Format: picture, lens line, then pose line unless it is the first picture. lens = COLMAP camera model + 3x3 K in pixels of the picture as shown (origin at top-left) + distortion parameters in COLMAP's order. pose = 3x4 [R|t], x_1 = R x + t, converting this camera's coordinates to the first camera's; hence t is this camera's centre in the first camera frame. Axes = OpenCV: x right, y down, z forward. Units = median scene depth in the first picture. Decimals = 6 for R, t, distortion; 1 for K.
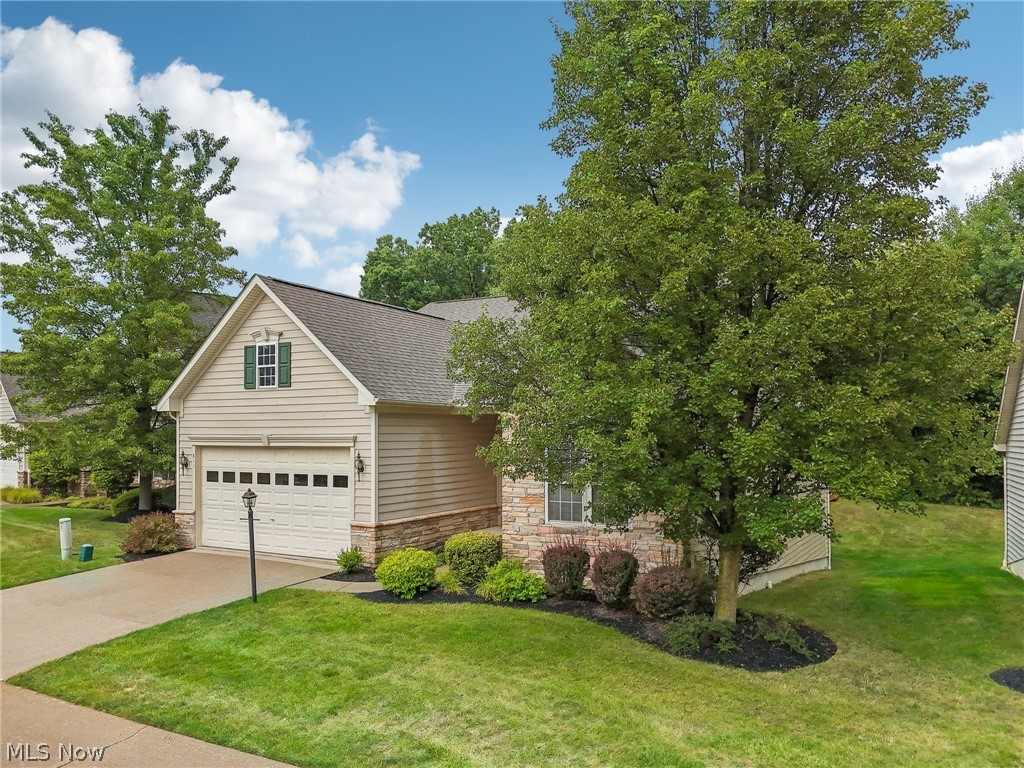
lens RADIAL K [[780.3, 0, 511.1], [0, 780.3, 438.5], [0, 0, 1]] dist [0.001323, -0.002927]
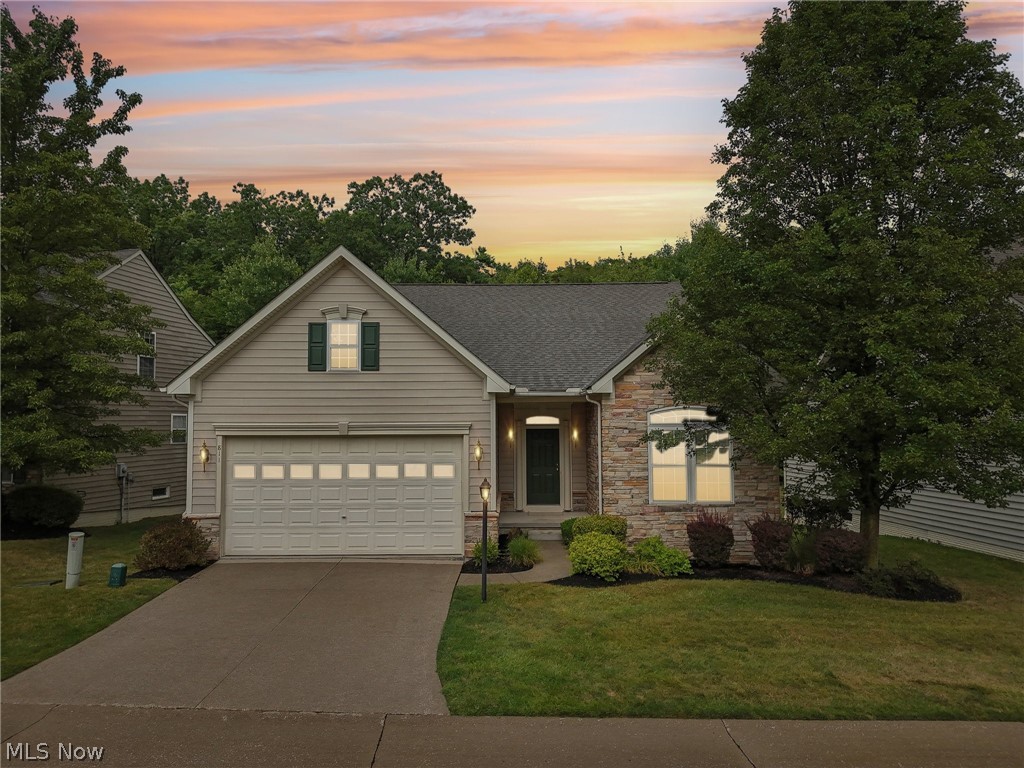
lens RADIAL K [[769.3, 0, 494.8], [0, 769.3, 384.2], [0, 0, 1]] dist [0.066455, -0.070668]
pose [[0.872090, 0.024691, 0.488723, -0.597034], [0.003548, 0.998381, -0.056770, 0.002402], [-0.489333, 0.051242, 0.870590, 0.134916]]
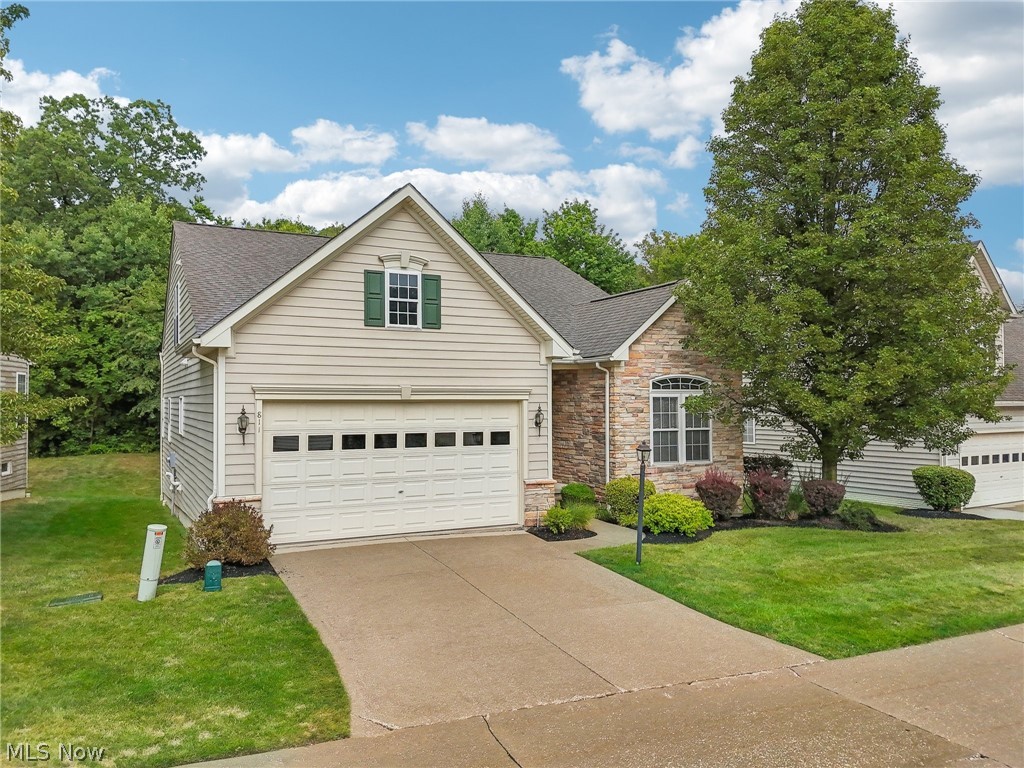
lens RADIAL K [[780.8, 0, 512.0], [0, 780.8, 384.0], [0, 0, 1]] dist [0.098392, -0.131817]
pose [[0.547108, 0.019530, 0.836834, -0.924006], [0.003692, 0.999662, -0.025743, 0.014728], [-0.837054, 0.017174, 0.546851, 0.466899]]
